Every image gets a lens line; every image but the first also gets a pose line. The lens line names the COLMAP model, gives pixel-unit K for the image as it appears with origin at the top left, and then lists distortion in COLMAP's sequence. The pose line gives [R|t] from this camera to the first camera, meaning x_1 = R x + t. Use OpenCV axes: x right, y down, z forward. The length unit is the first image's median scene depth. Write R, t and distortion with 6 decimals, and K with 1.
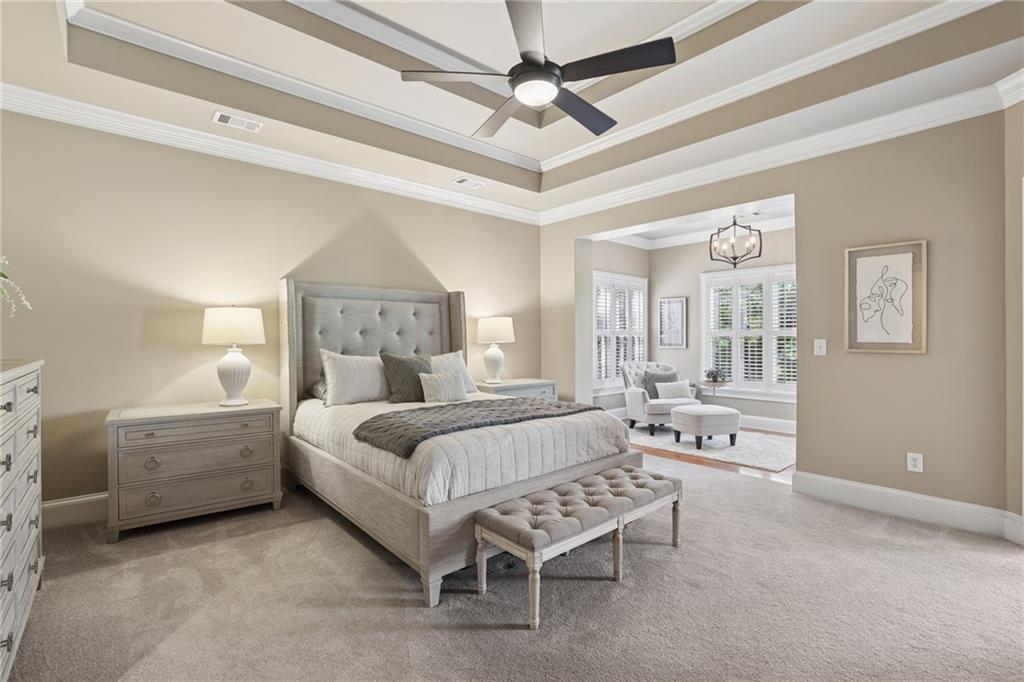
lens RADIAL K [[445.2, 0, 512.0], [0, 445.2, 341.0], [0, 0, 1]] dist [-0.027713, 0.000446]
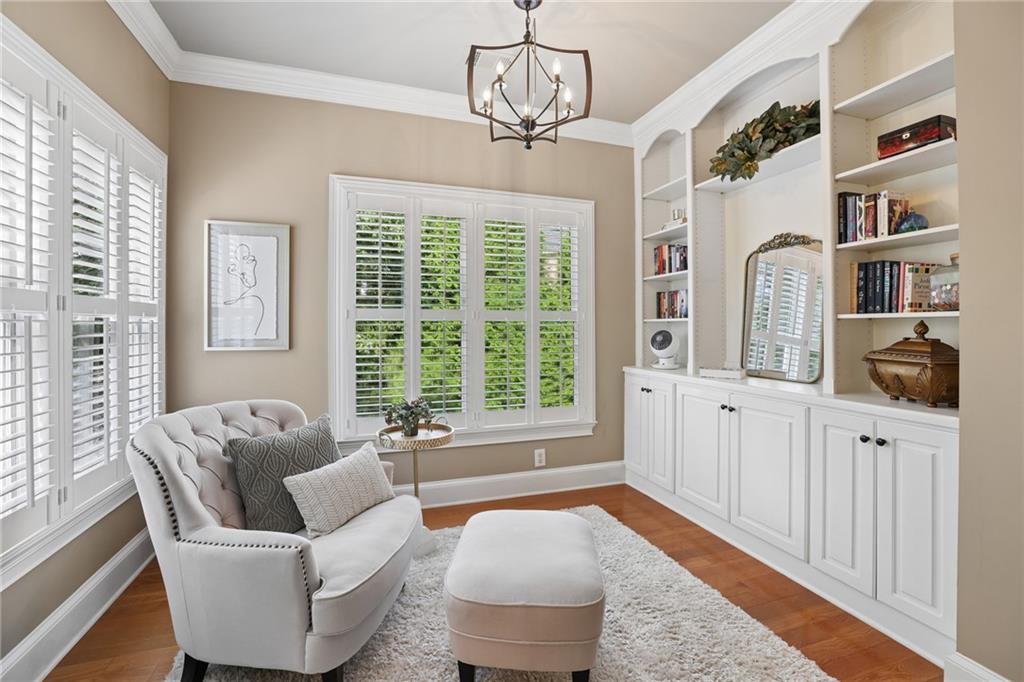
lens RADIAL K [[443.1, 0, 512.1], [0, 443.1, 324.0], [0, 0, 1]] dist [-0.000484, 0.000066]
pose [[0.397586, 0.008252, 0.917528, 0.110685], [0.004302, 0.999932, -0.010857, -0.002879], [-0.917555, 0.008264, 0.397523, 0.725083]]
